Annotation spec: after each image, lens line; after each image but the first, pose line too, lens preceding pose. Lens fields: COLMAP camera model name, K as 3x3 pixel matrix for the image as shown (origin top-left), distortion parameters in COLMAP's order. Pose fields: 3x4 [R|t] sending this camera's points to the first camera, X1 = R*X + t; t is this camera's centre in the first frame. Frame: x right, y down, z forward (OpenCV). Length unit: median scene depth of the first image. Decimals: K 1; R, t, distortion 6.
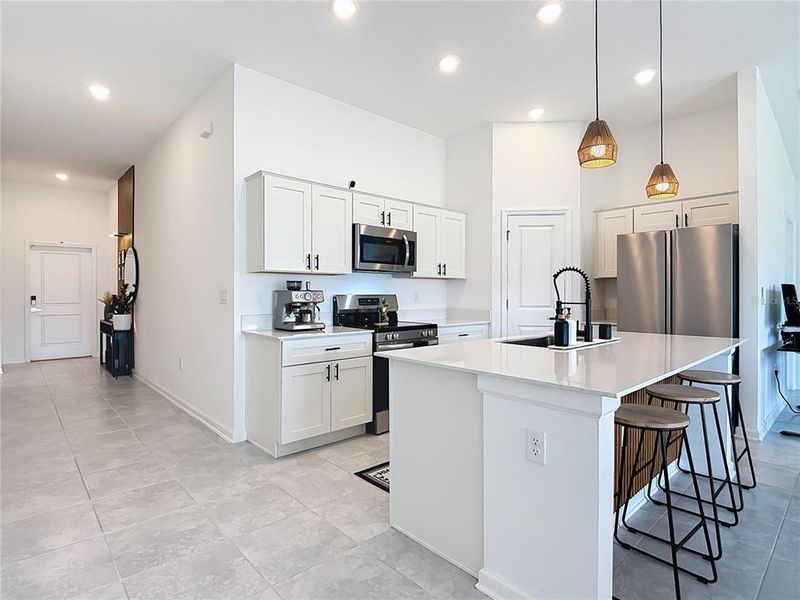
lens RADIAL K [[427.2, 0, 400.0], [0, 427.2, 300.0], [0, 0, 1]] dist [-0.006642, -0.001368]
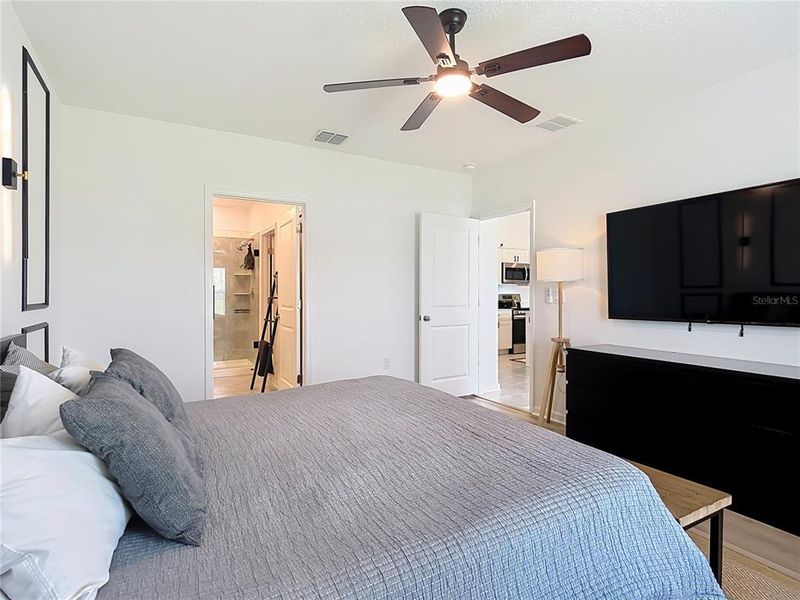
lens RADIAL K [[434.6, 0, 393.3], [0, 434.6, 295.5], [0, 0, 1]] dist [-0.001744, -0.015350]
pose [[0.971343, 0.000355, -0.237683, -0.120758], [-0.002630, 0.999954, -0.009255, 0.018899], [0.237669, 0.009615, 0.971299, -1.356185]]
